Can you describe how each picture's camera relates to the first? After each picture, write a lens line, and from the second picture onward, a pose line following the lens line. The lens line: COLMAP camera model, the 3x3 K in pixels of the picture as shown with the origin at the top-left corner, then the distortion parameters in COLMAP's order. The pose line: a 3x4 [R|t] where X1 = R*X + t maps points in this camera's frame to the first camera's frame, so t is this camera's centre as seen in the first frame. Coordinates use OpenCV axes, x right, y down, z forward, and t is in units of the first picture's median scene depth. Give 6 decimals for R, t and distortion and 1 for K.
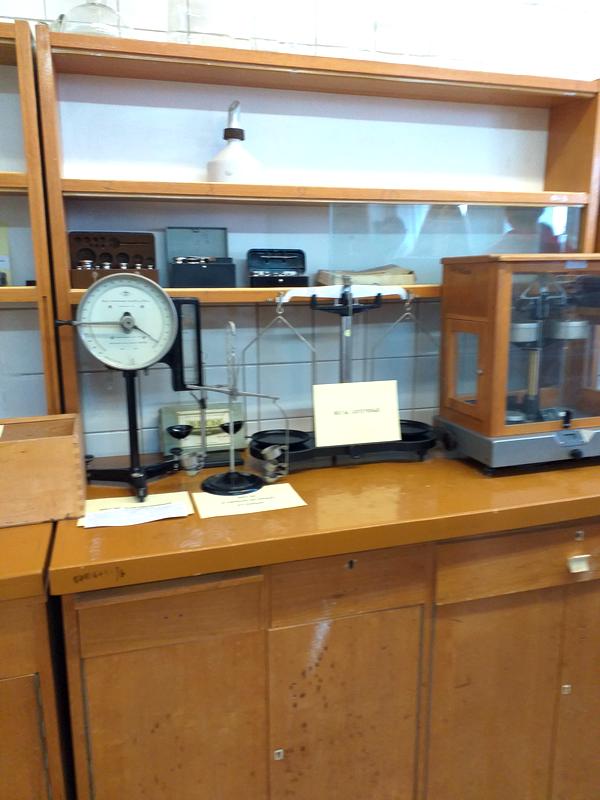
lens RADIAL K [[629.7, 0, 304.8], [0, 629.7, 396.6], [0, 0, 1]] dist [0.047667, -0.063973]
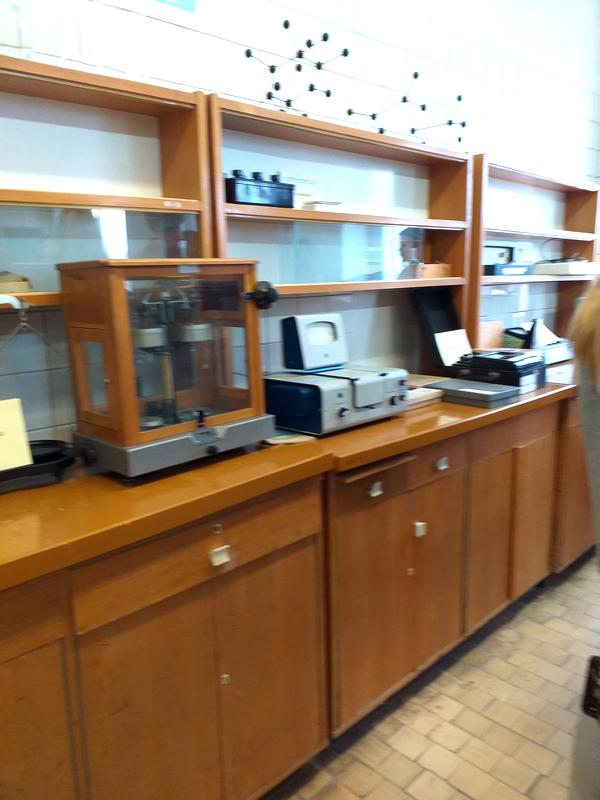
lens RADIAL K [[629.7, 0, 301.1], [0, 629.7, 398.0], [0, 0, 1]] dist [0.047667, -0.063973]
pose [[0.884867, -0.105695, 0.453695, 0.098930], [0.110054, 0.993782, 0.016872, 0.002809], [-0.452658, 0.035001, 0.890997, 0.007924]]
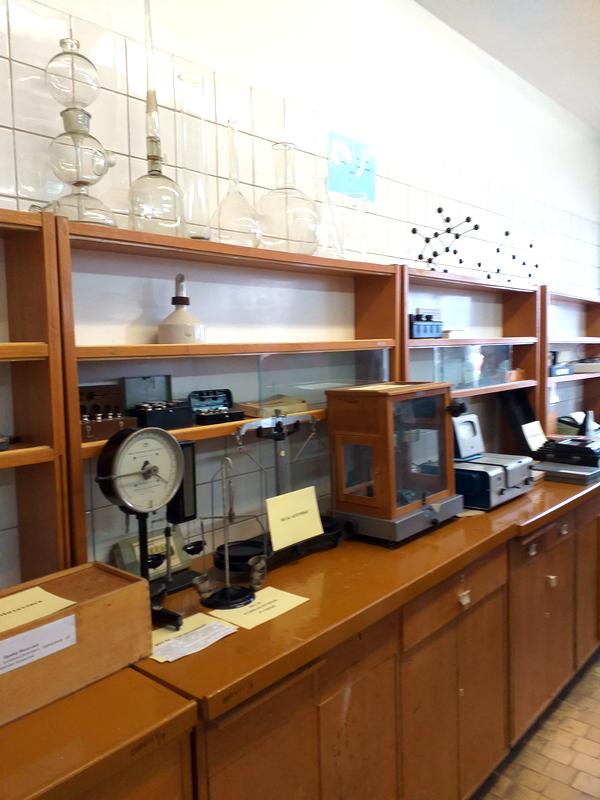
lens RADIAL K [[629.7, 0, 294.2], [0, 629.7, 400.9], [0, 0, 1]] dist [0.047667, -0.063973]
pose [[0.854277, -0.064295, 0.515826, -0.576967], [0.127485, 0.987930, -0.087993, -0.097733], [-0.503942, 0.140930, 0.852162, -0.098872]]
